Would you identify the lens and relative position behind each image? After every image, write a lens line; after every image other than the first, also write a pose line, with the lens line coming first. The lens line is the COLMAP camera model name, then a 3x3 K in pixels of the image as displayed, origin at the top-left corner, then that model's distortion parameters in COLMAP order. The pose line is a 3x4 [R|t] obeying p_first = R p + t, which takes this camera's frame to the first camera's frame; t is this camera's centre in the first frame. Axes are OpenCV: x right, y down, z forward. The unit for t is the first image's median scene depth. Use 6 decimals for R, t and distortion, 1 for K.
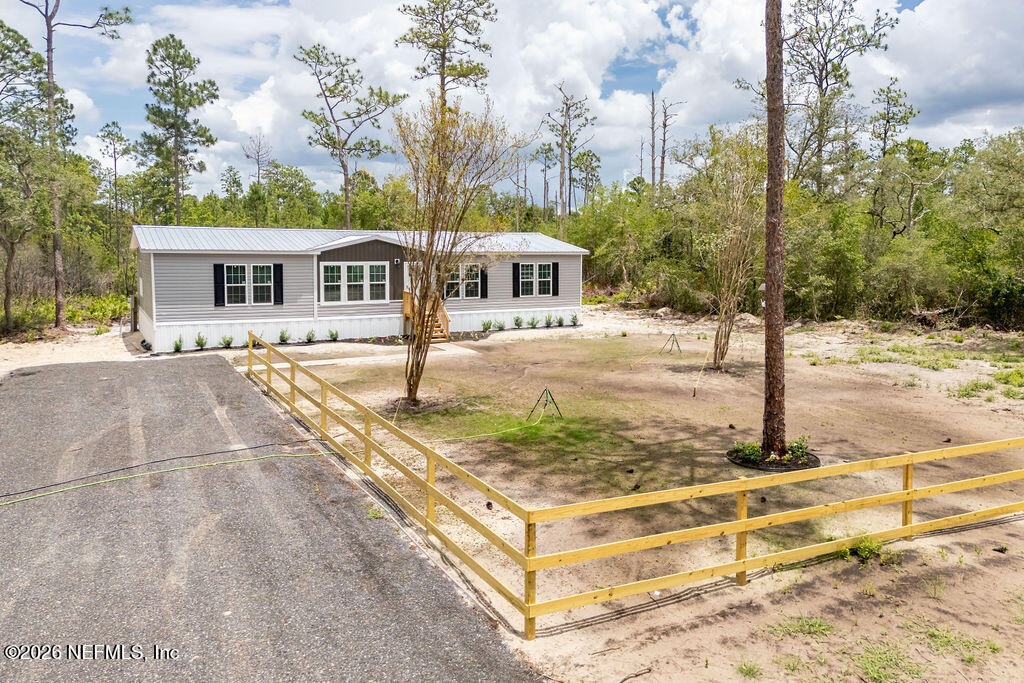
lens RADIAL K [[771.0, 0, 542.8], [0, 771.0, 305.1], [0, 0, 1]] dist [0.073457, -0.030262]
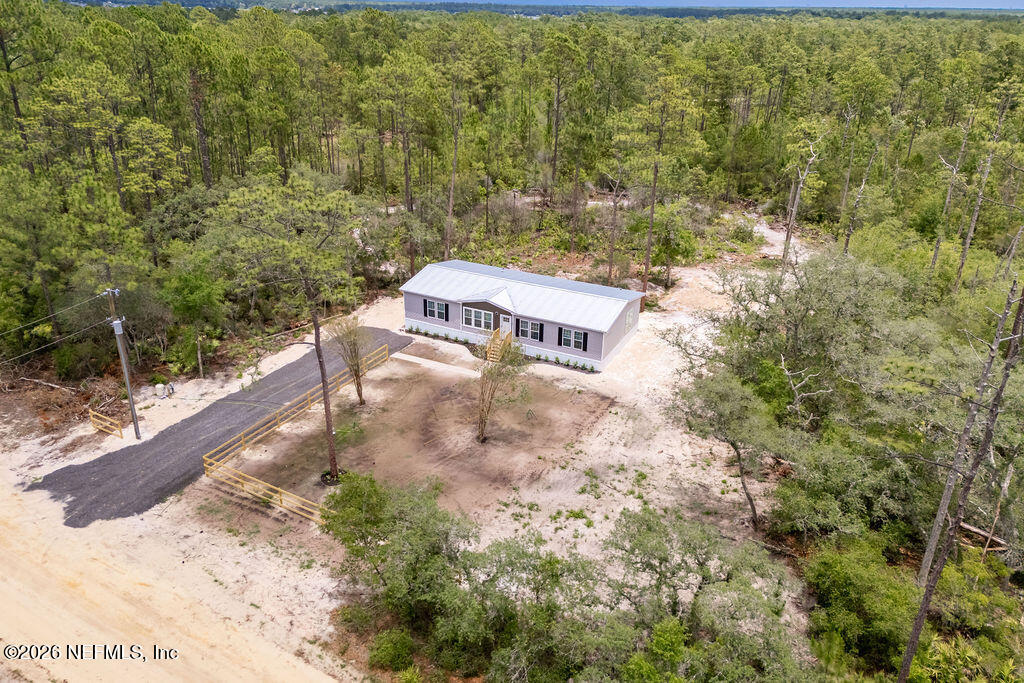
lens RADIAL K [[743.9, 0, 509.1], [0, 743.9, 339.9], [0, 0, 1]] dist [0.077141, -0.000132]
pose [[0.544883, 0.342133, -0.765537, 1.315363], [-0.077938, 0.929684, 0.360019, -0.686834], [0.834882, -0.136503, 0.533234, 0.019630]]
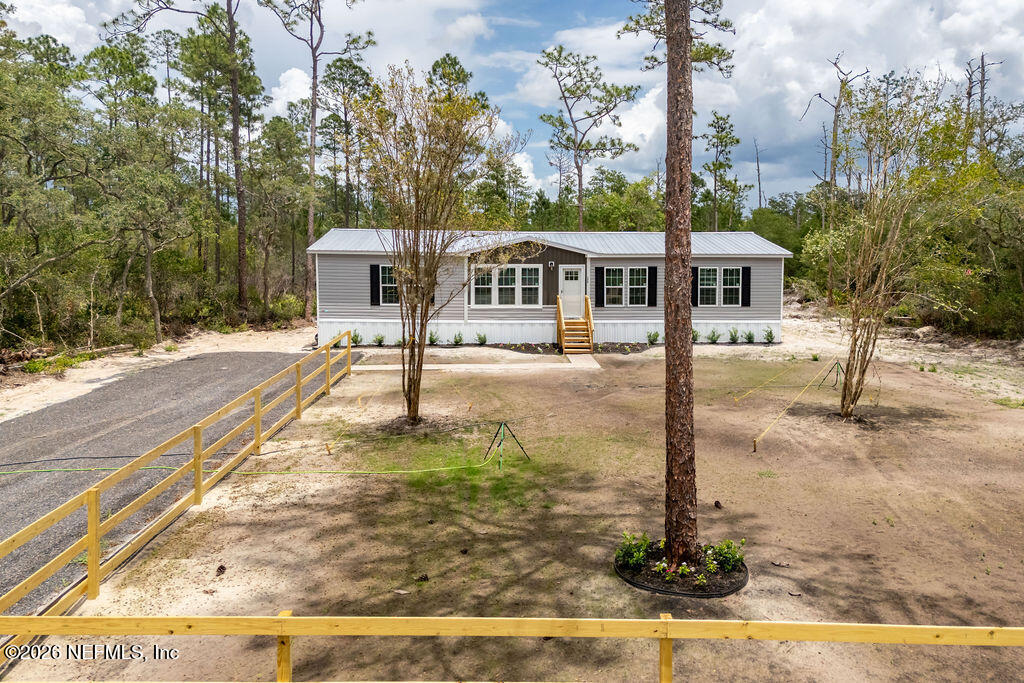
lens RADIAL K [[771.0, 0, 540.8], [0, 771.0, 301.6], [0, 0, 1]] dist [0.073457, -0.030262]
pose [[0.895819, 0.033189, -0.443178, 0.220269], [-0.036335, 0.999339, 0.001394, -0.012104], [0.442931, 0.014854, 0.896433, 0.161312]]
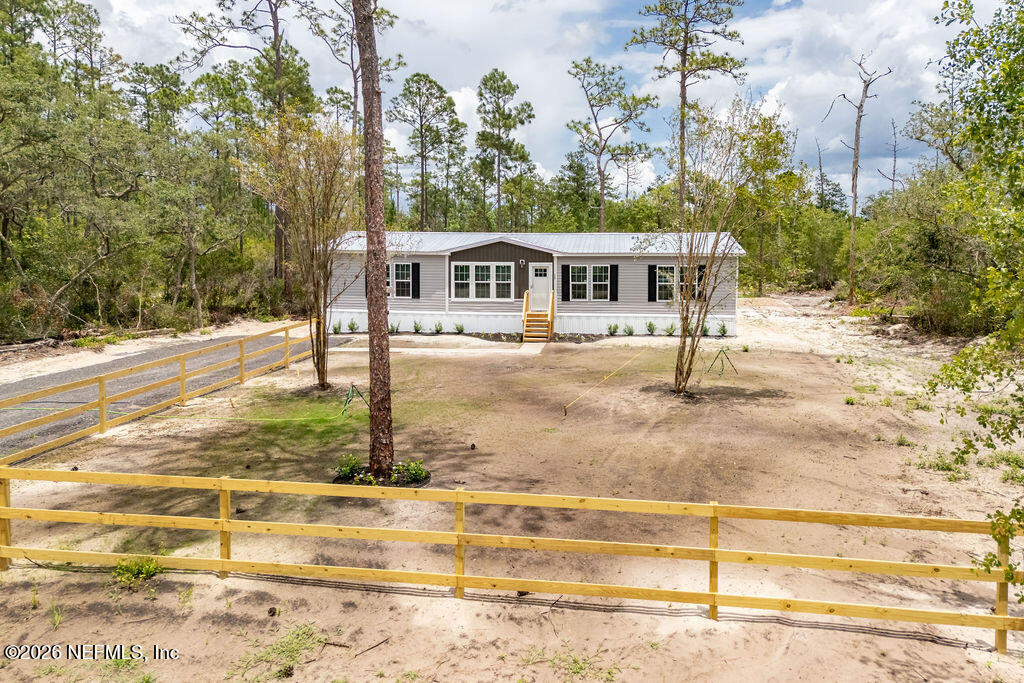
lens RADIAL K [[771.0, 0, 544.5], [0, 771.0, 299.5], [0, 0, 1]] dist [0.073457, -0.030262]
pose [[0.816984, 0.039207, -0.575326, 0.448536], [-0.045249, 0.998968, 0.003821, -0.011750], [0.574883, 0.022911, 0.817915, 0.169650]]
